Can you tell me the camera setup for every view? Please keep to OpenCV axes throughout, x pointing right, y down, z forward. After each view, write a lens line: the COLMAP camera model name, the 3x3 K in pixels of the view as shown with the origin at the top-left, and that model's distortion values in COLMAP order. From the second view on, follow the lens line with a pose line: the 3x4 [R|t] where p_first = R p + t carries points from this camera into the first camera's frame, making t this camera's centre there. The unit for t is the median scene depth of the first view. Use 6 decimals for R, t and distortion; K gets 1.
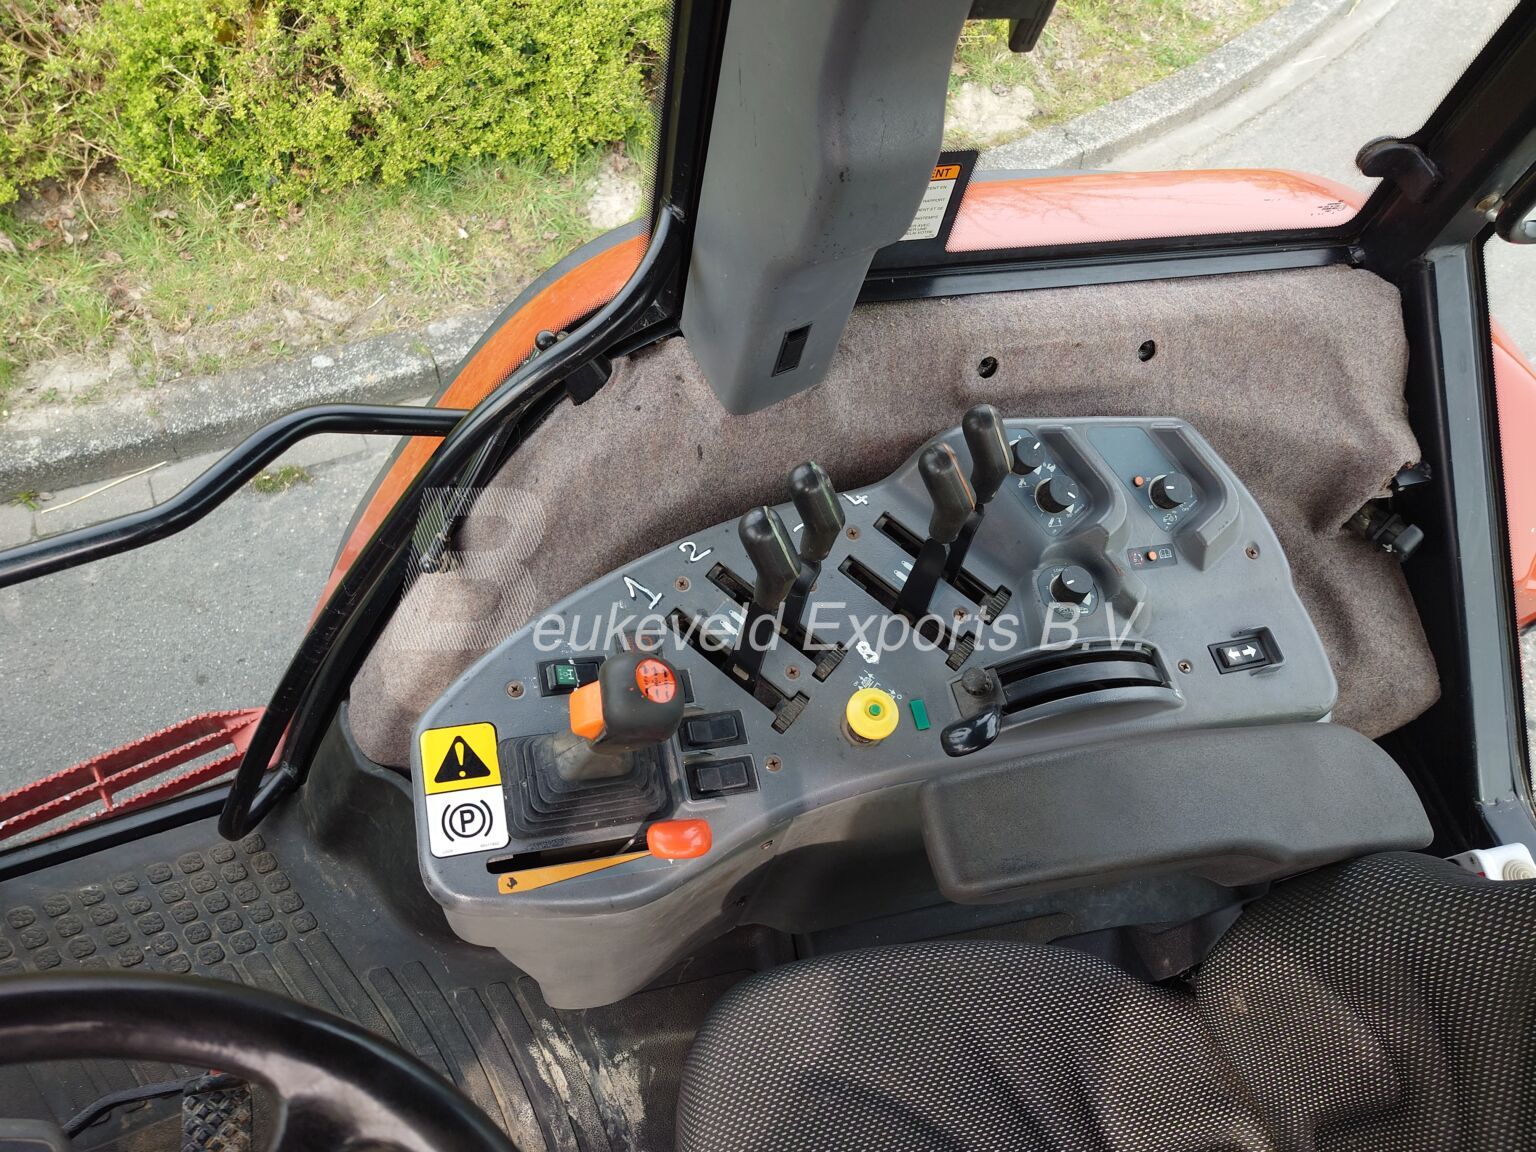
lens RADIAL K [[1048.2, 0, 768.0], [0, 1048.2, 576.0], [0, 0, 1]] dist [-0.002782, -0.000758]
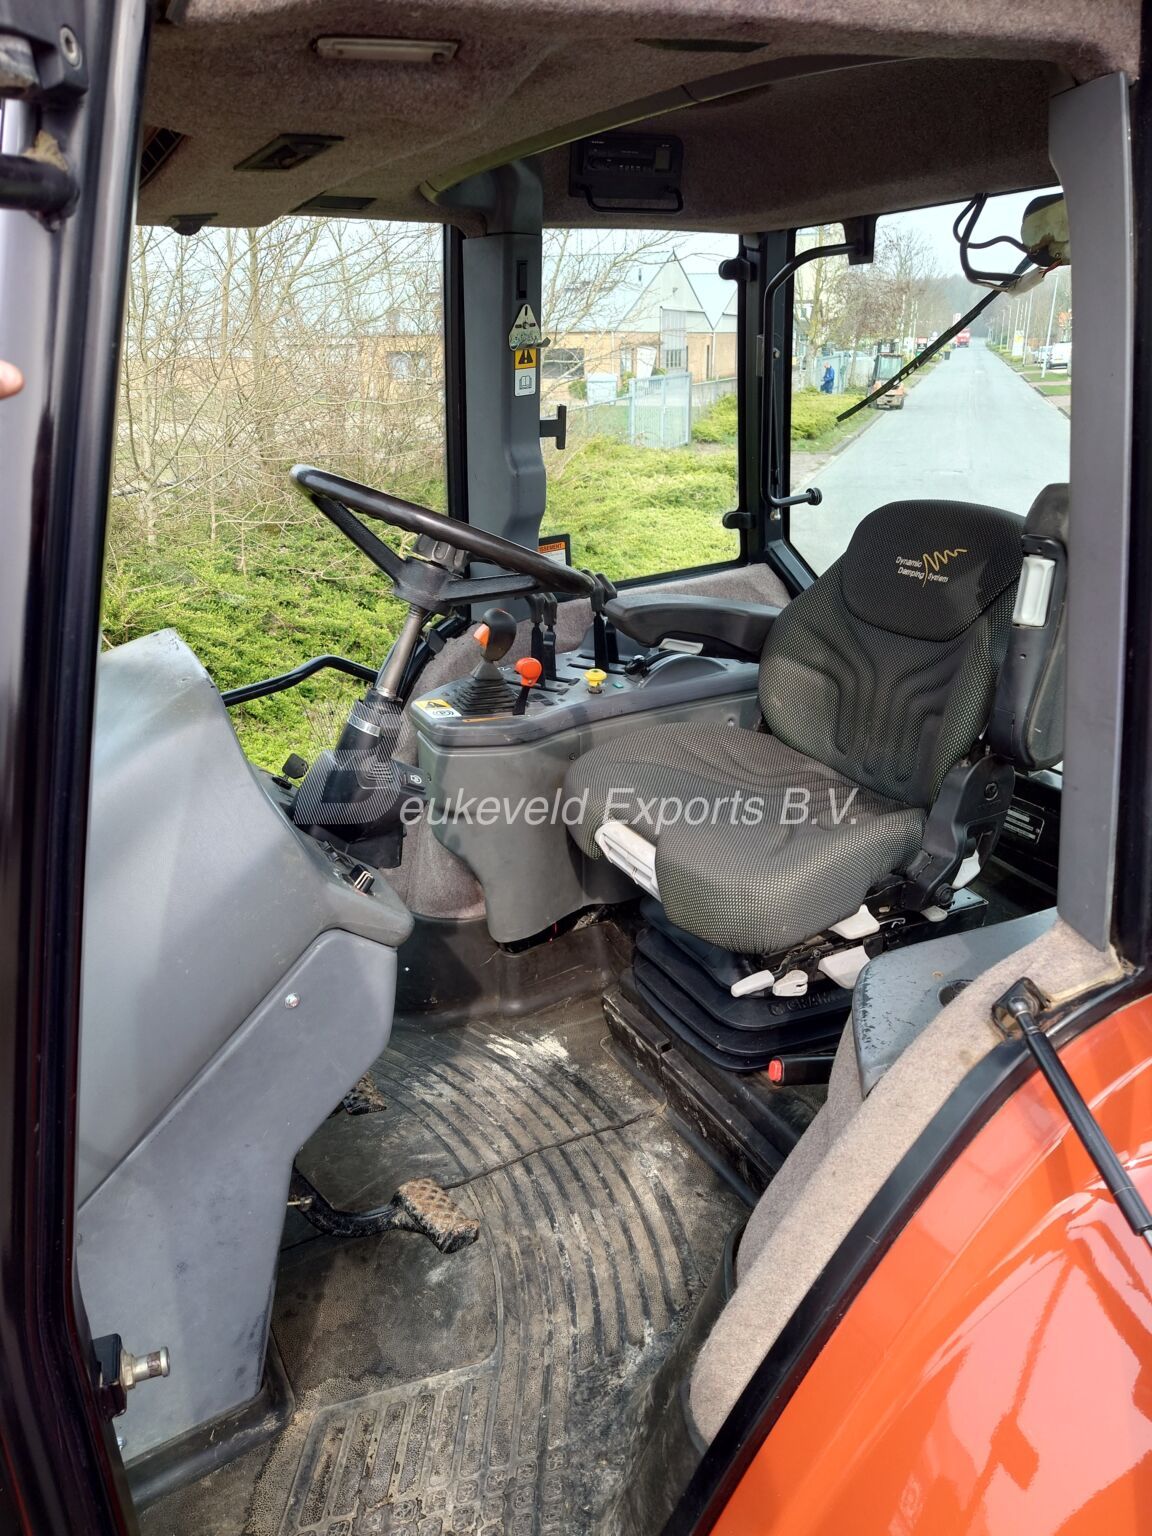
lens RADIAL K [[1048.2, 0, 576.0], [0, 1048.2, 768.0], [0, 0, 1]] dist [-0.002782, -0.000758]
pose [[0.950037, -0.257314, 0.176689, -0.347991], [0.312064, 0.770804, -0.555407, 1.343554], [0.006721, 0.582795, 0.812591, -0.670288]]
